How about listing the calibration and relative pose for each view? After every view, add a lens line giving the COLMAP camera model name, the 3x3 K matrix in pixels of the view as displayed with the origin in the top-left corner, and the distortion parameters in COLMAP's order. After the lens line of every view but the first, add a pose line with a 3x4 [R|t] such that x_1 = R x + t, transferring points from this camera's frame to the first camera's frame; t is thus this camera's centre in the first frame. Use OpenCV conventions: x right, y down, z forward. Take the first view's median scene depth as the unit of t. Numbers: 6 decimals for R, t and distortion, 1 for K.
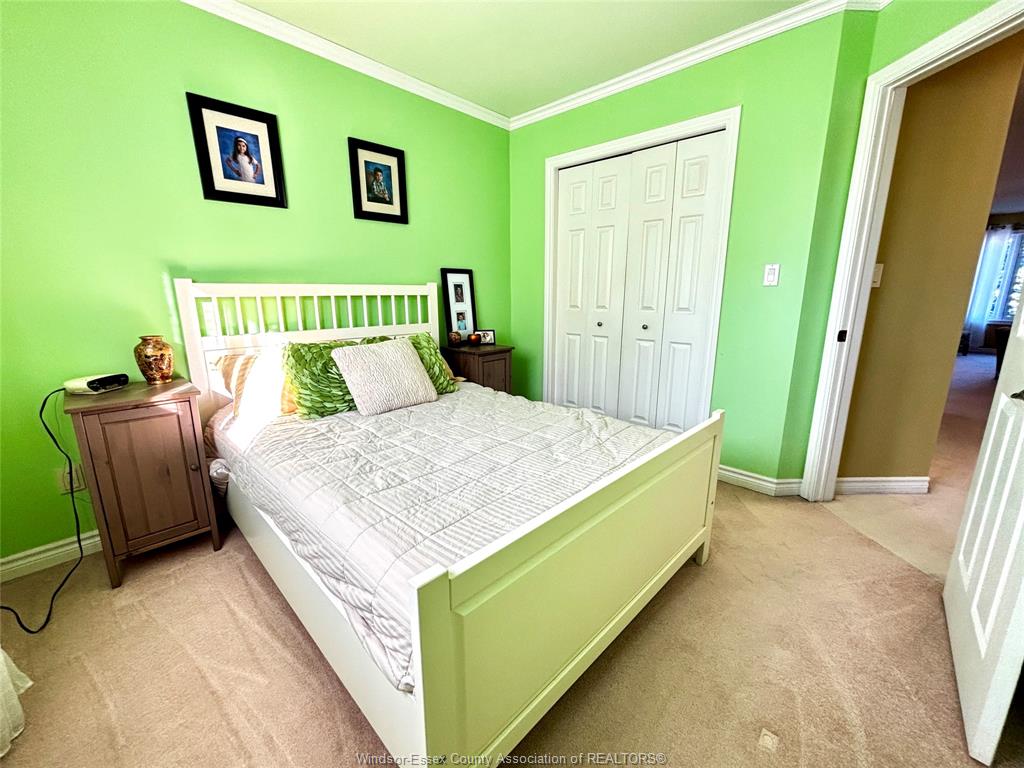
lens RADIAL K [[426.3, 0, 514.7], [0, 426.3, 389.0], [0, 0, 1]] dist [0.002033, 0.000079]
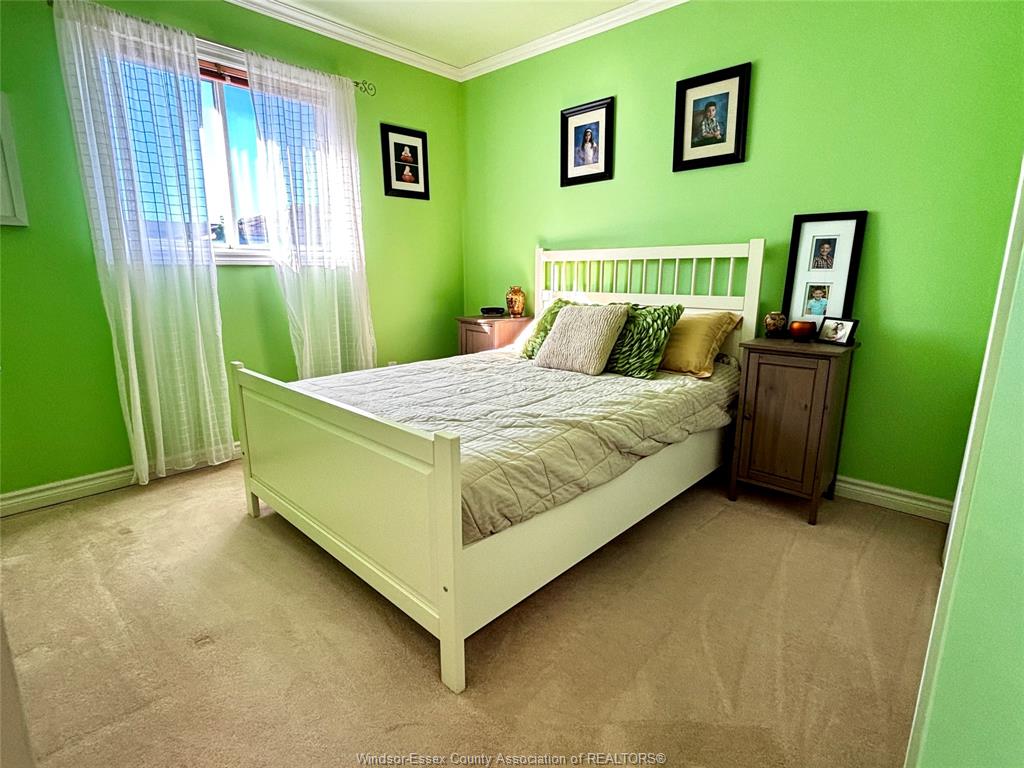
lens RADIAL K [[508.3, 0, 514.6], [0, 508.3, 378.0], [0, 0, 1]] dist [-0.000989, -0.000384]
pose [[0.020316, 0.217214, -0.975913, 0.730645], [-0.218684, 0.953444, 0.207661, -0.132036], [0.975584, 0.209197, 0.066871, 0.671750]]
